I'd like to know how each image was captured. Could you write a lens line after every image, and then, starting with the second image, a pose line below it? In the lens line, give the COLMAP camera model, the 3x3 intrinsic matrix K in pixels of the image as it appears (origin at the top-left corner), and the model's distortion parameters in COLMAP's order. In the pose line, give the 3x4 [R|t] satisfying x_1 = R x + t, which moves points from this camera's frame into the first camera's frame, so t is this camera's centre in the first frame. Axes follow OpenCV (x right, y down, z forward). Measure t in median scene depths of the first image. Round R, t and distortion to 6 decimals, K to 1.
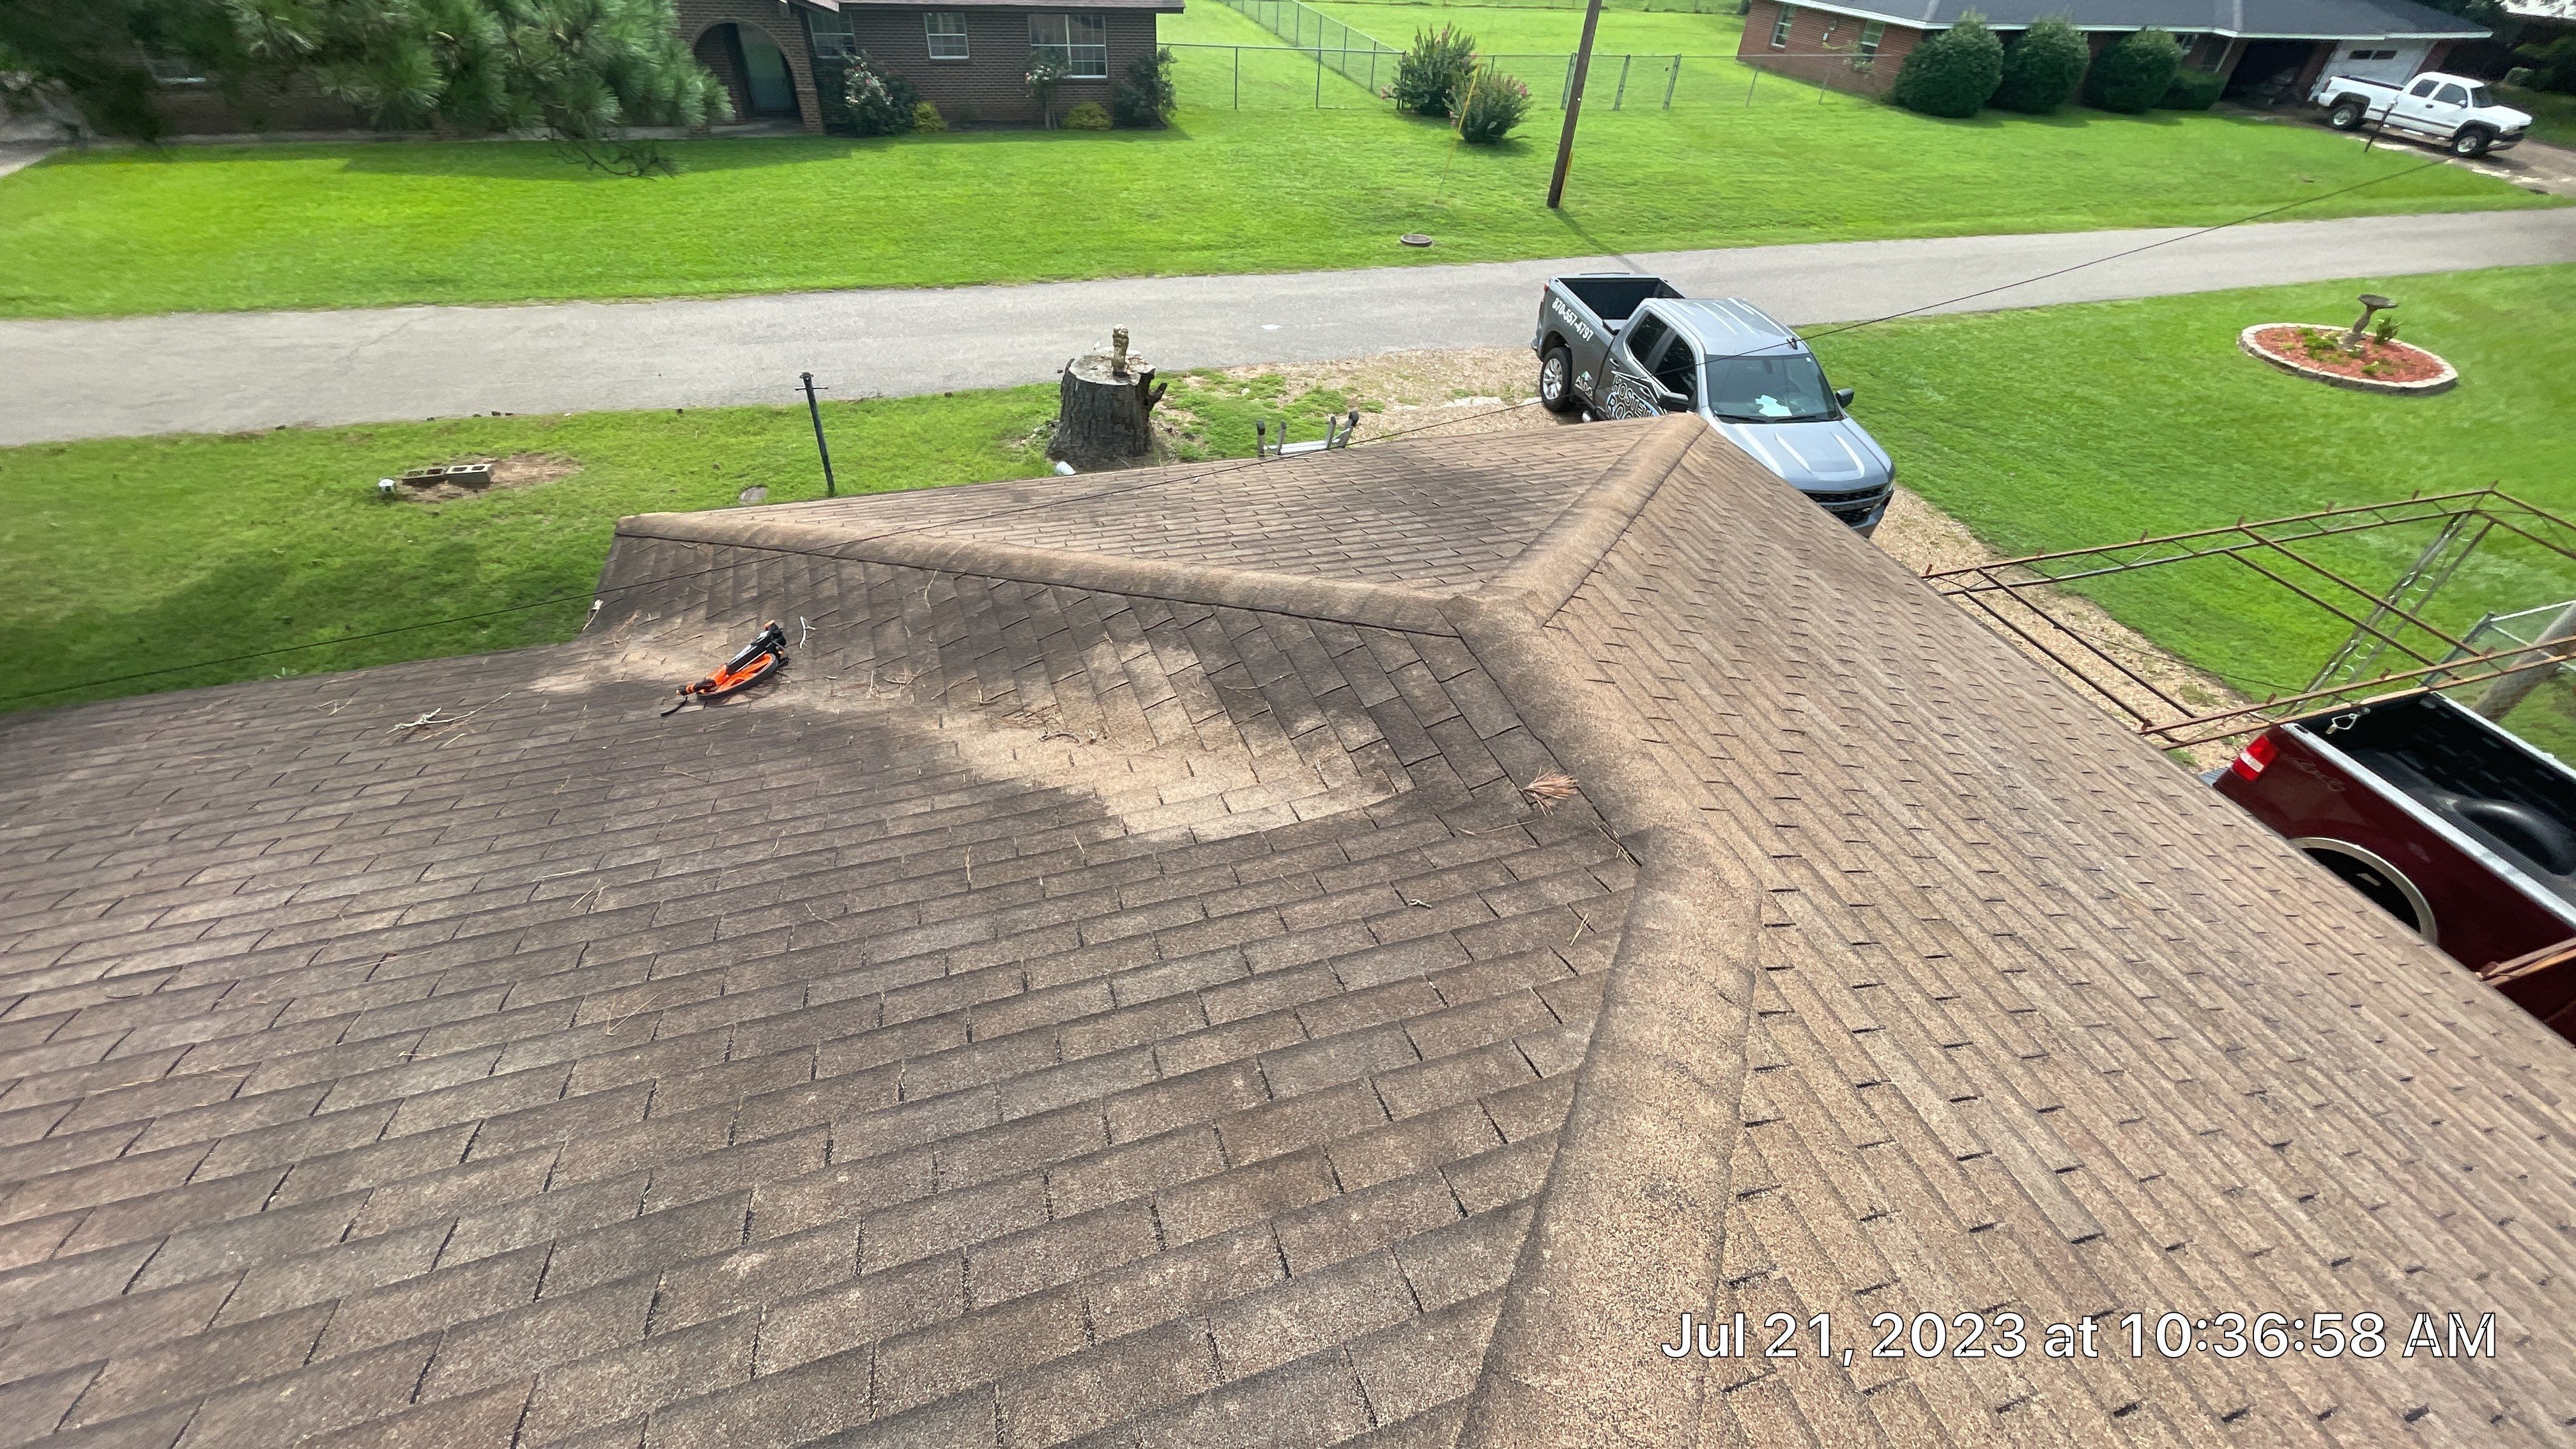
lens RADIAL K [[1042.6, 0, 1289.9], [0, 1042.6, 736.2], [0, 0, 1]] dist [-0.003793, -0.000197]
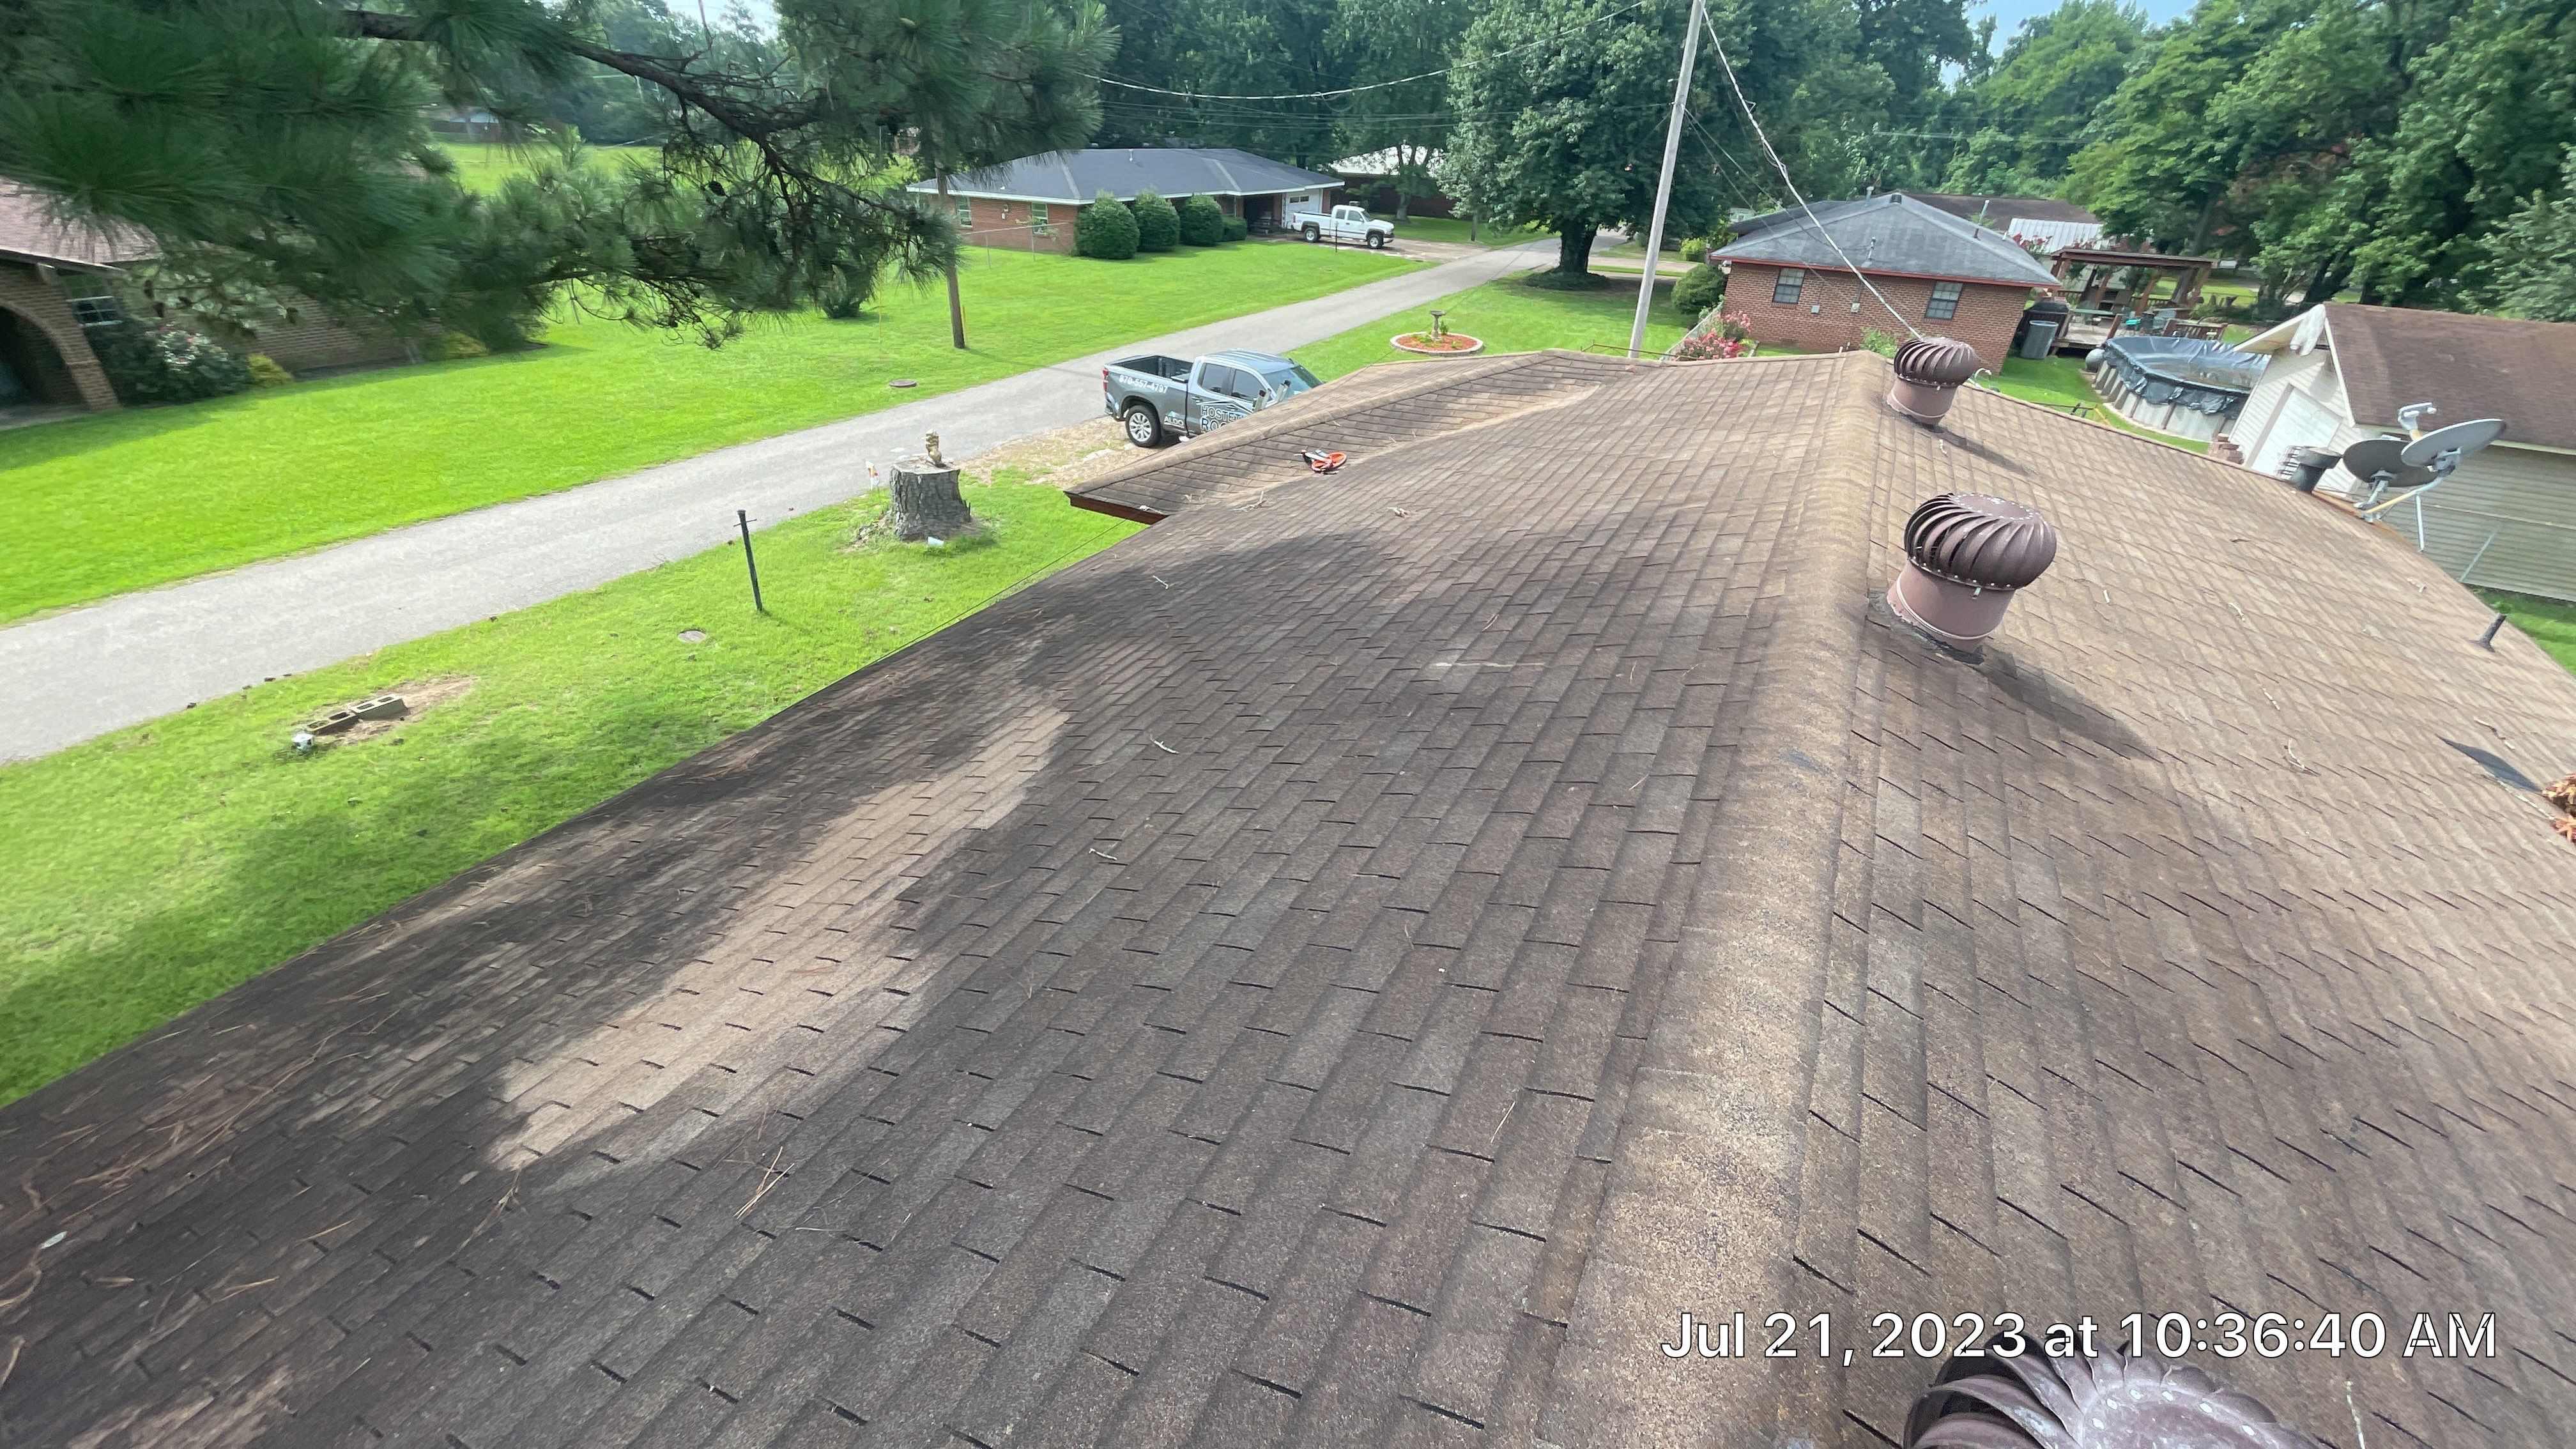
lens RADIAL K [[1025.9, 0, 1287.7], [0, 1025.9, 749.0], [0, 0, 1]] dist [-0.002264, 0.000584]
pose [[0.708043, -0.385802, 0.591466, -0.559132], [0.457895, 0.888452, 0.031374, 0.096225], [-0.537594, 0.248615, 0.805719, -0.139048]]
